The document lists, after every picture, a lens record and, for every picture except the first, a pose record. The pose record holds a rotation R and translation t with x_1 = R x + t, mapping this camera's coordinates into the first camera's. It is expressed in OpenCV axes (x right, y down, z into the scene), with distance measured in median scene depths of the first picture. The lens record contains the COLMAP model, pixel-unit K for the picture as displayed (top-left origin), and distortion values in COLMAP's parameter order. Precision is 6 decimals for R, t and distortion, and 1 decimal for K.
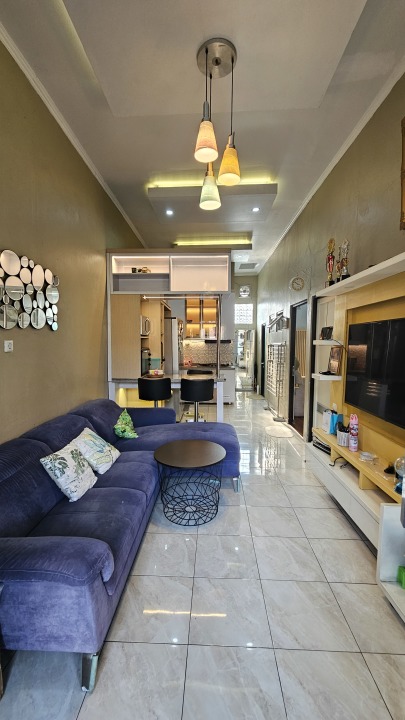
lens RADIAL K [[295.2, 0, 200.5], [0, 295.2, 362.2], [0, 0, 1]] dist [0.001206, 0.000059]
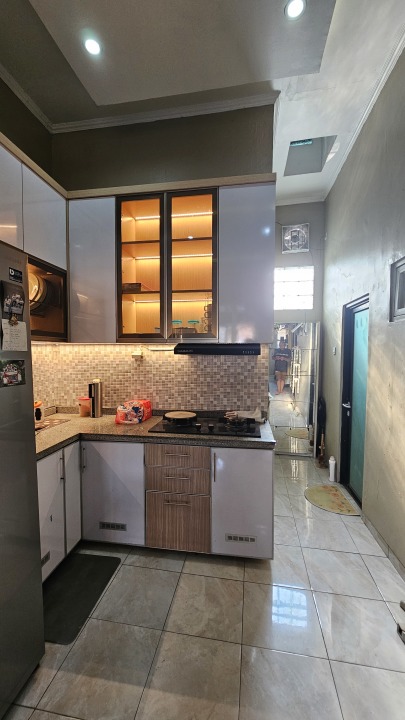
lens RADIAL K [[295.2, 0, 200.5], [0, 295.2, 362.2], [0, 0, 1]] dist [0.001206, 0.000059]
pose [[0.991691, 0.003181, -0.128607, 0.182317], [-0.006564, 0.999643, -0.025889, -0.108733], [0.128479, 0.026518, 0.991358, 1.518862]]
